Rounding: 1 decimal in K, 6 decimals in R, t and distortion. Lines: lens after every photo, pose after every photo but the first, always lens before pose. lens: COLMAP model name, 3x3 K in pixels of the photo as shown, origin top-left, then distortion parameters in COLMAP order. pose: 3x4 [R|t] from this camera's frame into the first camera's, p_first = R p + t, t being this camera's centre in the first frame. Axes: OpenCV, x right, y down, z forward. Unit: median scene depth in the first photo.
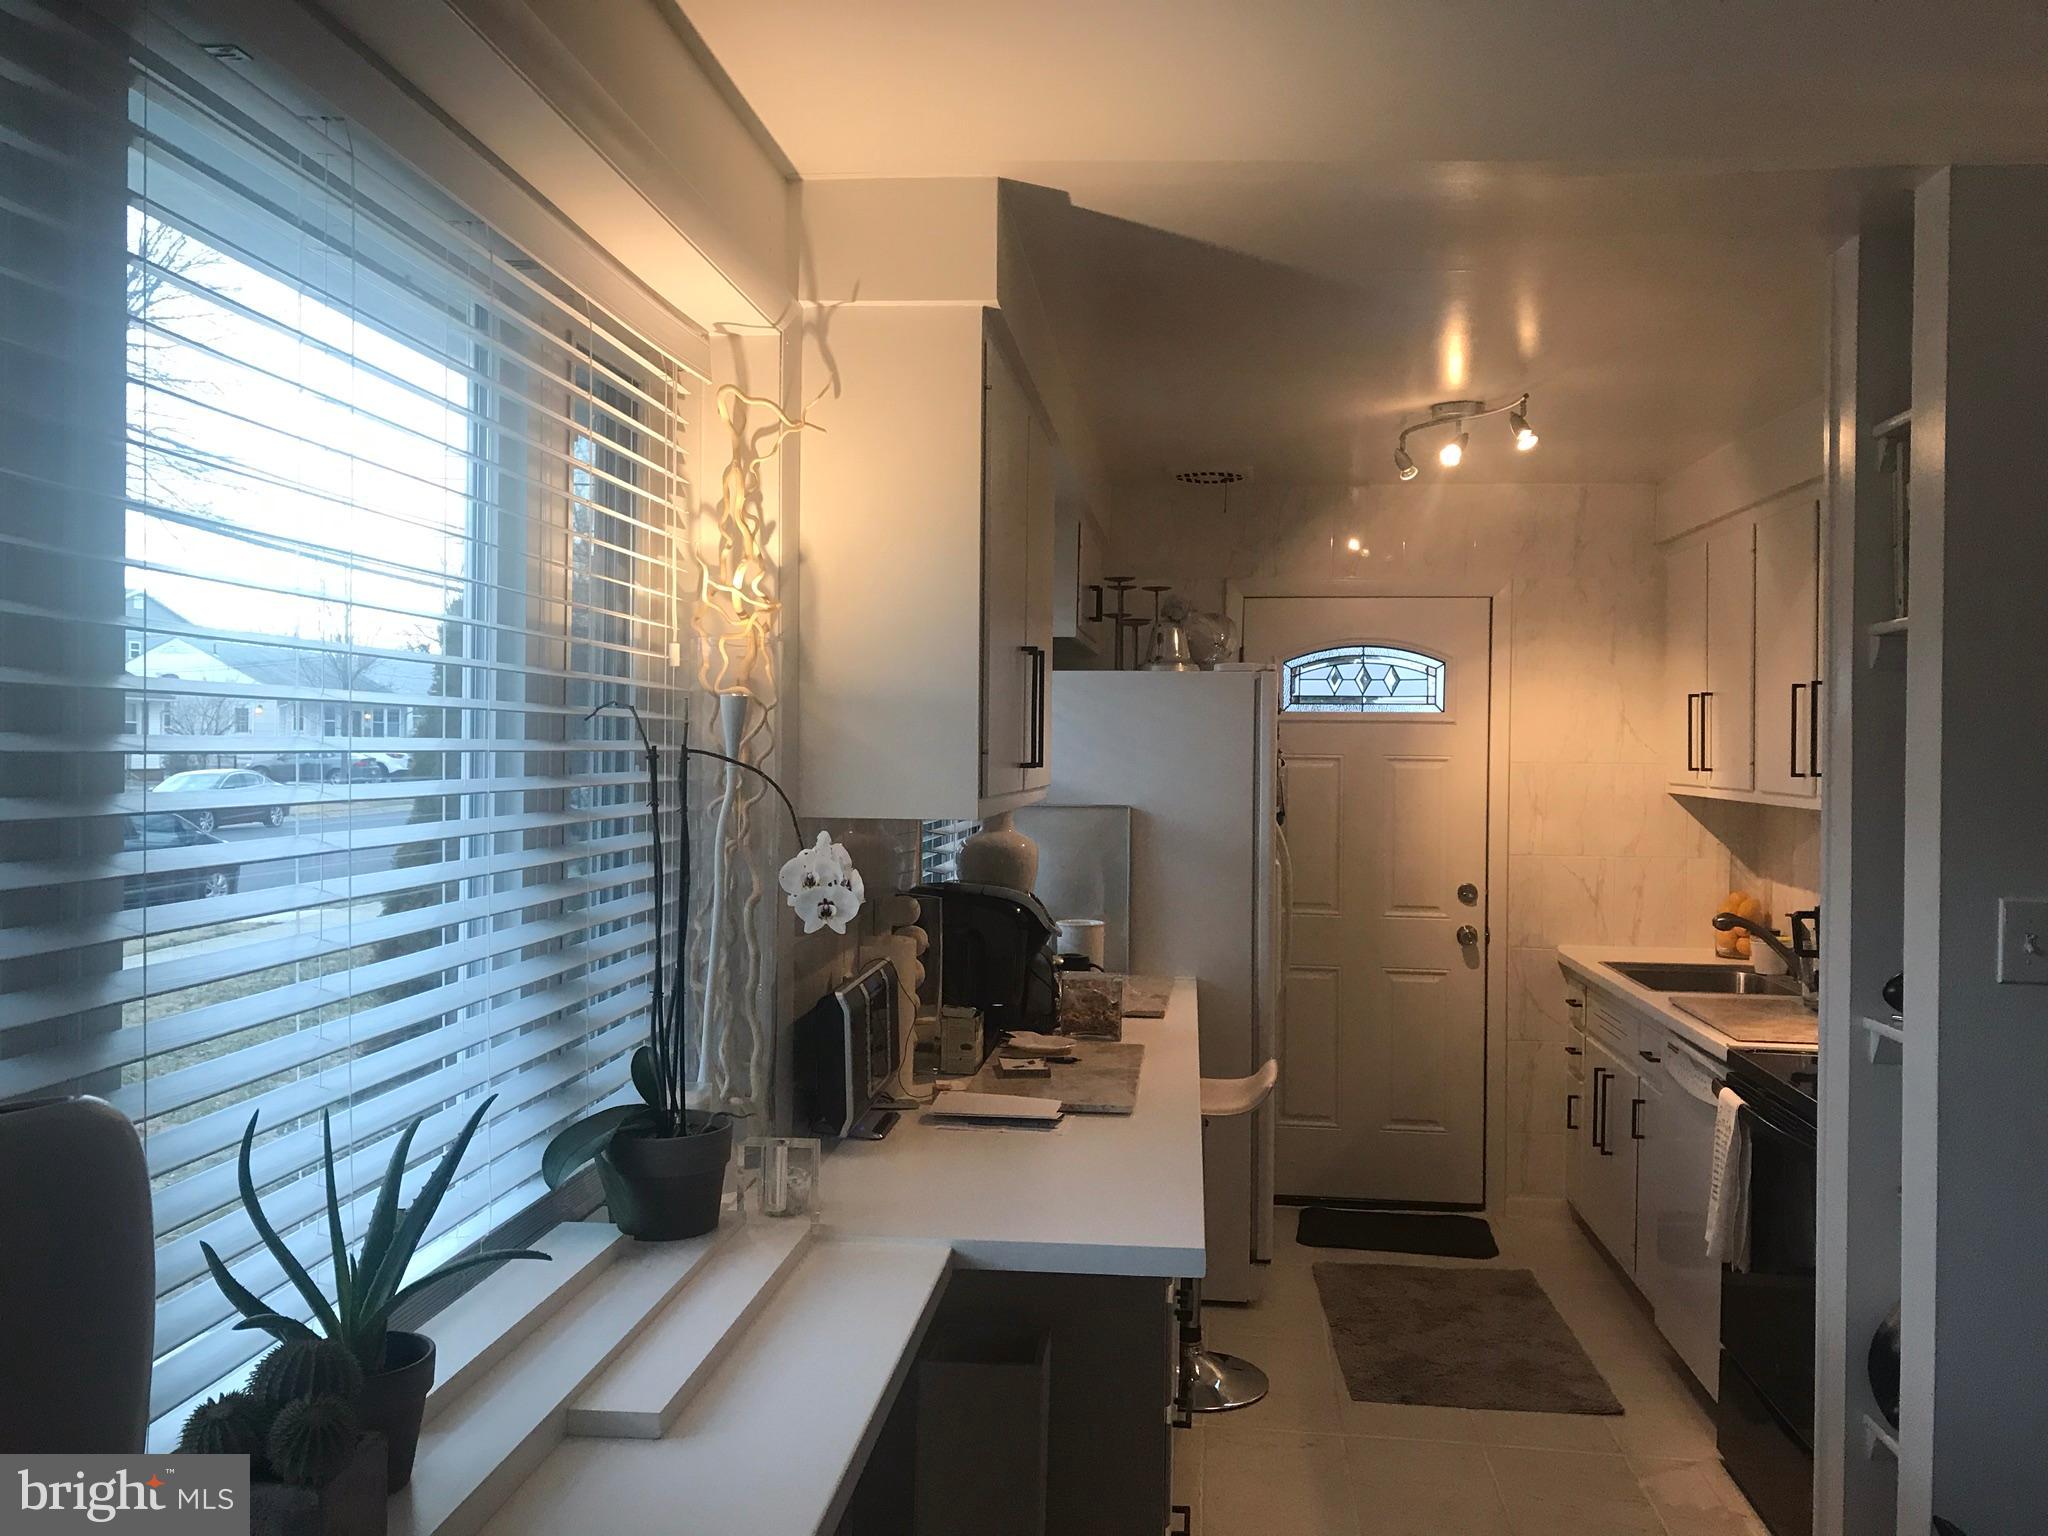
lens RADIAL K [[1696.6, 0, 1039.8], [0, 1696.6, 754.5], [0, 0, 1]] dist [0.038591, -0.053120]
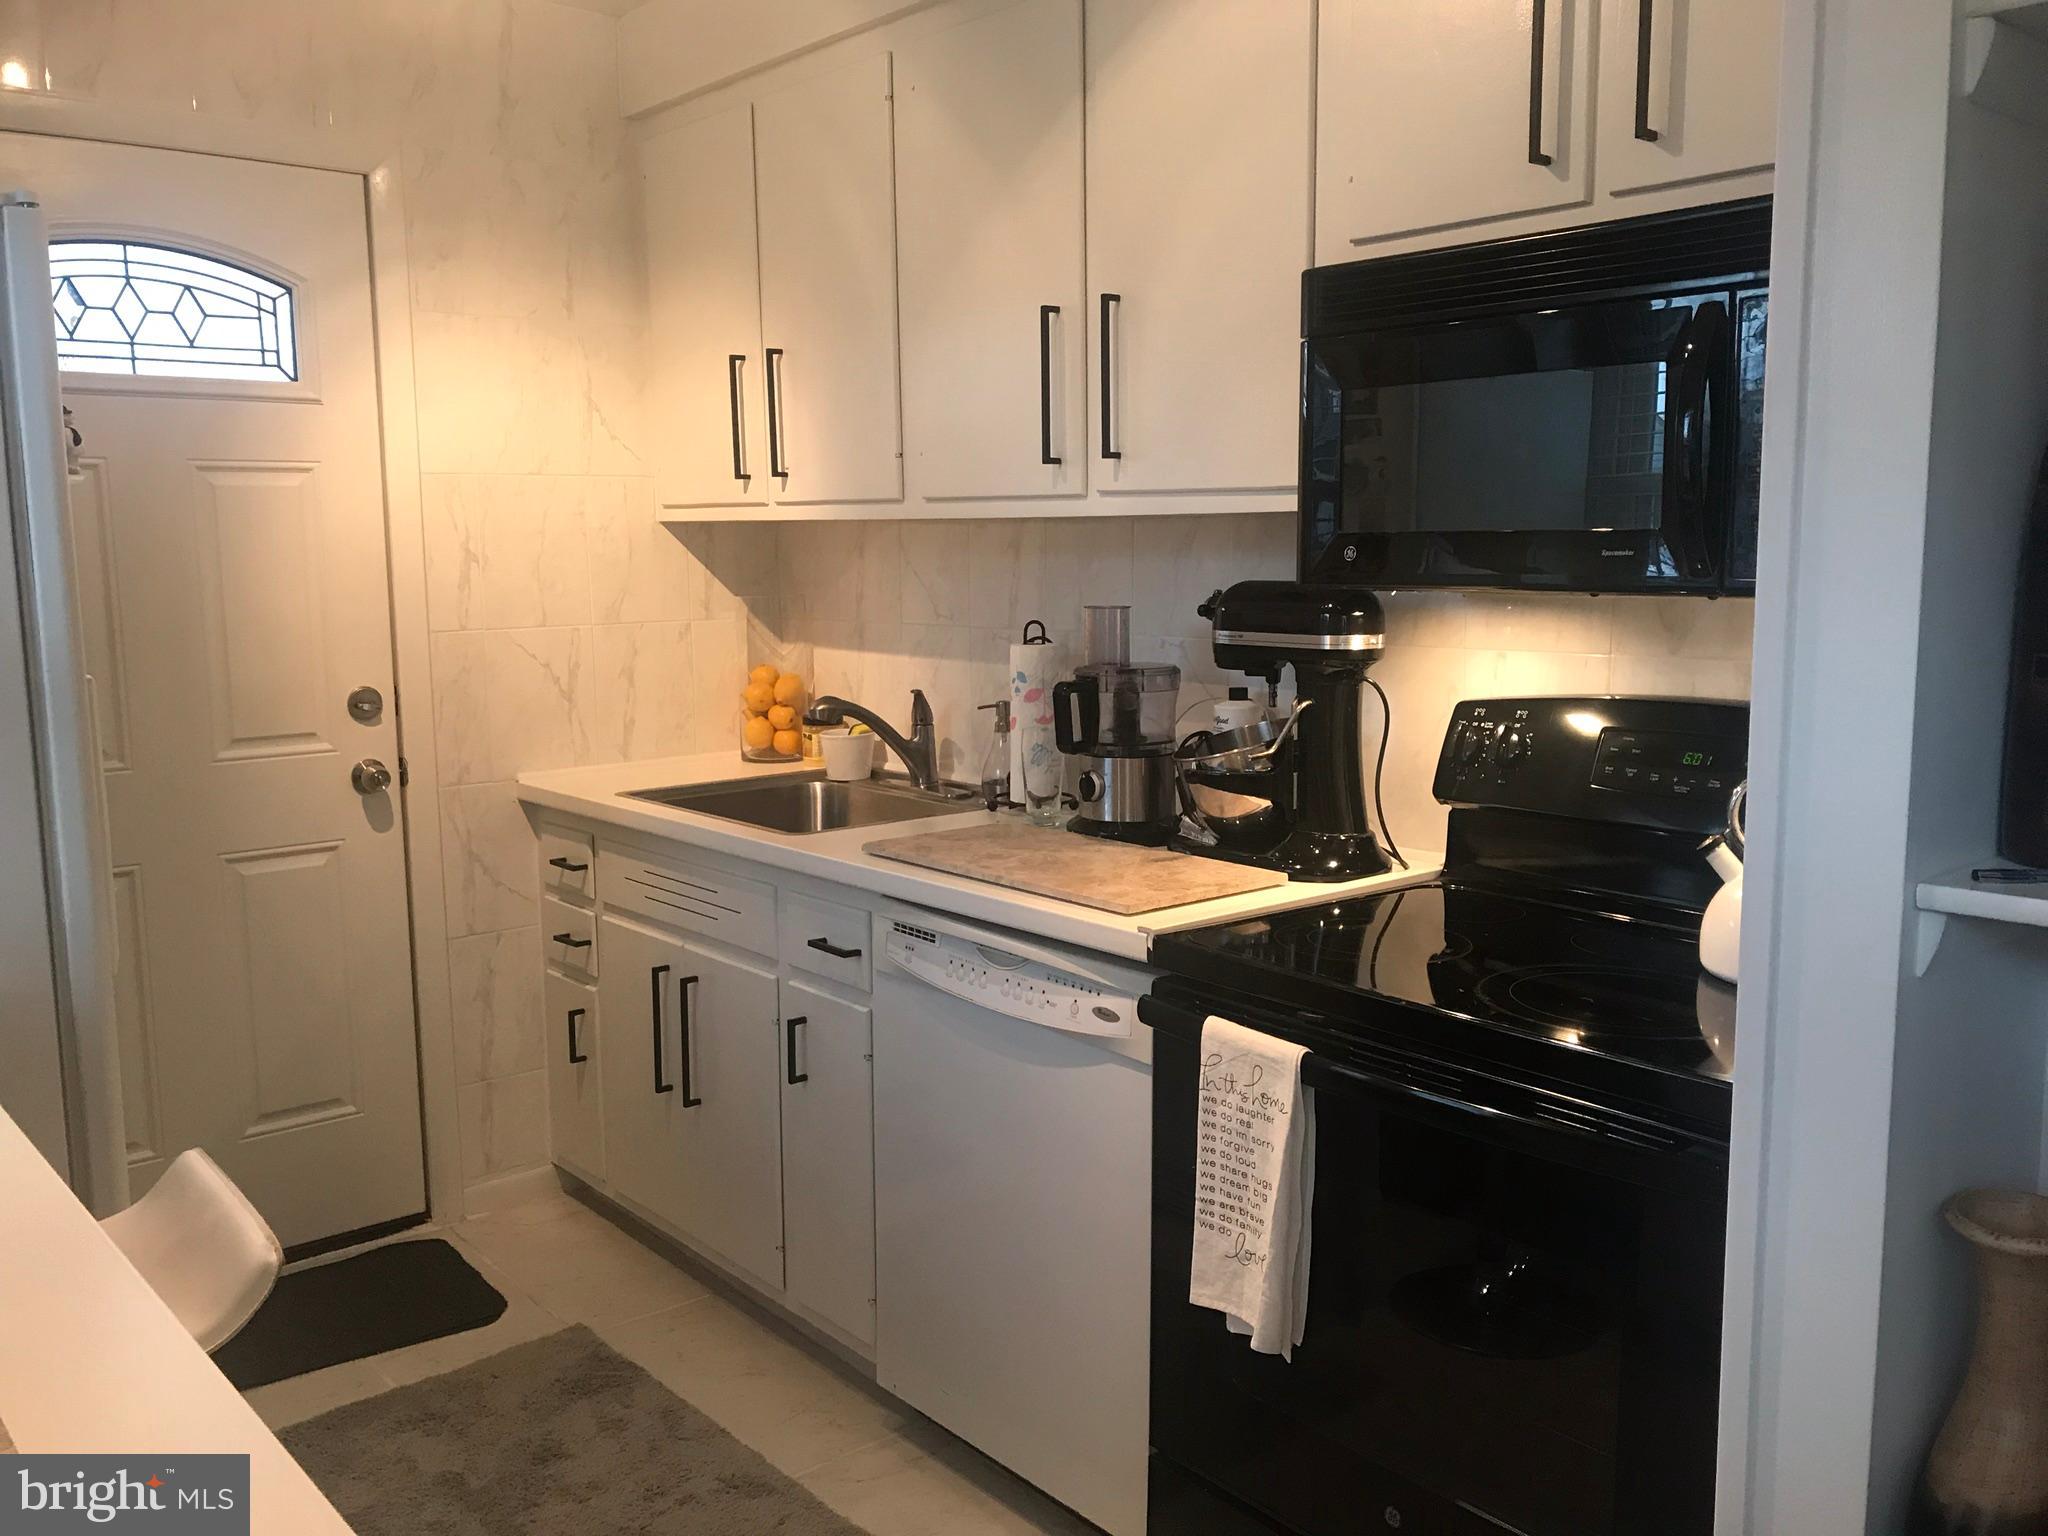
lens RADIAL K [[1696.6, 0, 1039.8], [0, 1696.6, 754.5], [0, 0, 1]] dist [0.038591, -0.053120]
pose [[0.689470, -0.111367, 0.715701, -0.006907], [0.023005, 0.990978, 0.132039, 0.032861], [-0.723949, -0.074572, 0.685811, 0.520085]]
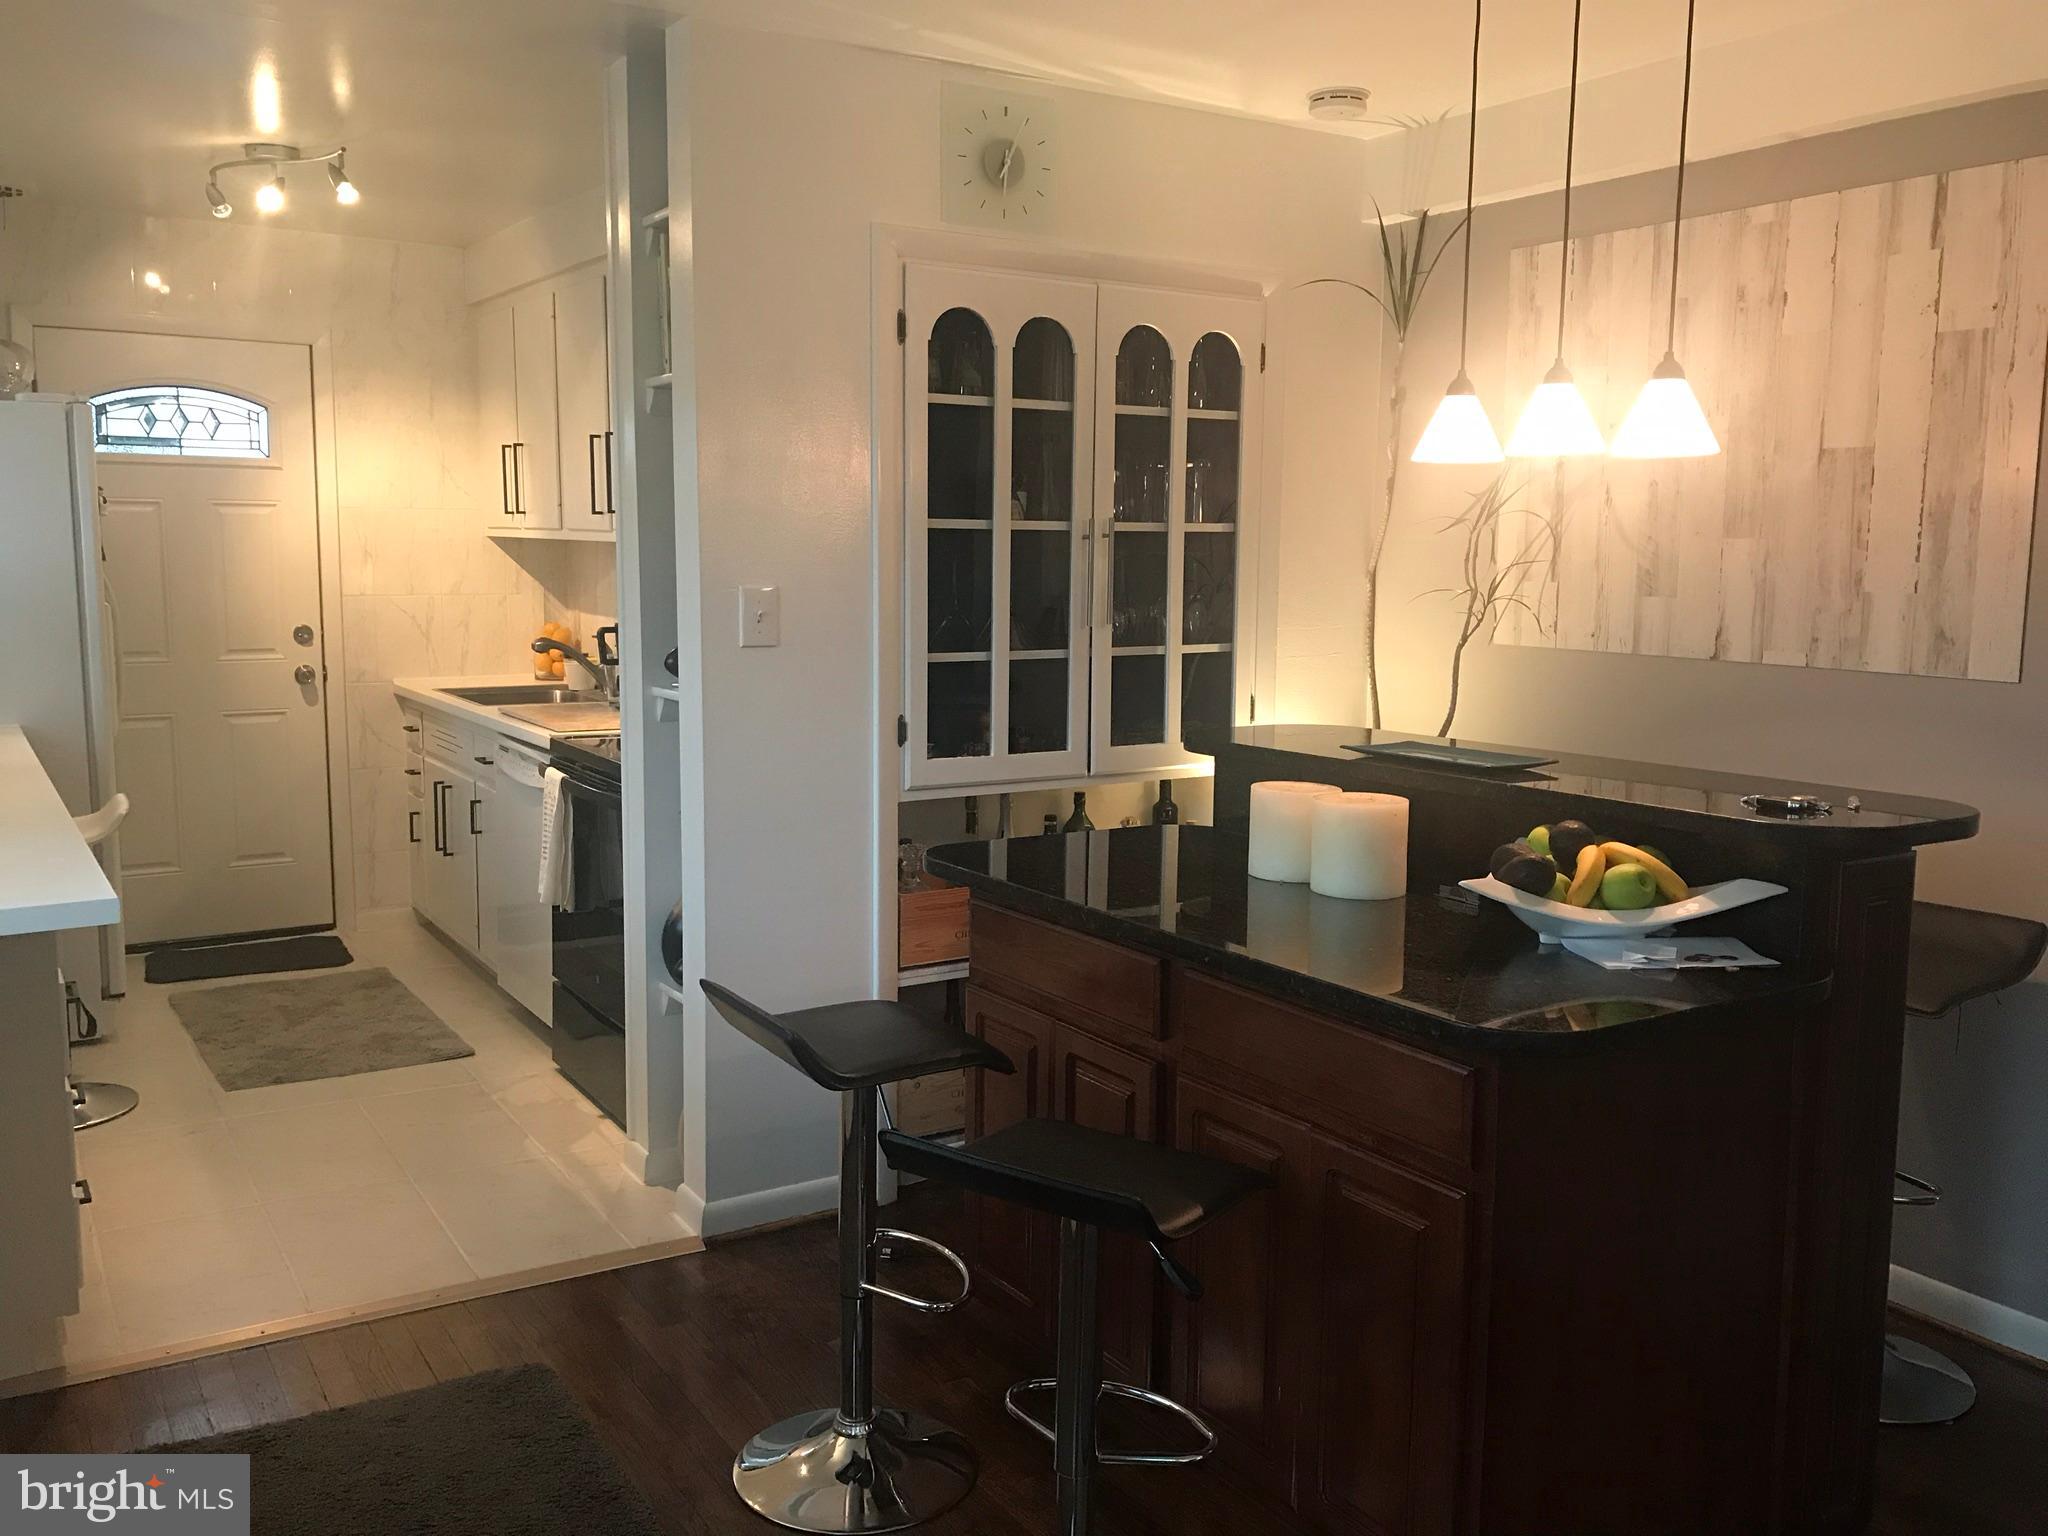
lens RADIAL K [[1723.8, 0, 1026.7], [0, 1723.8, 746.6], [0, 0, 1]] dist [0.029479, 0.003923]
pose [[0.789698, -0.078332, 0.608474, -0.059629], [0.002941, 0.992287, 0.123924, 0.023378], [-0.613488, -0.096073, 0.783838, -0.131606]]
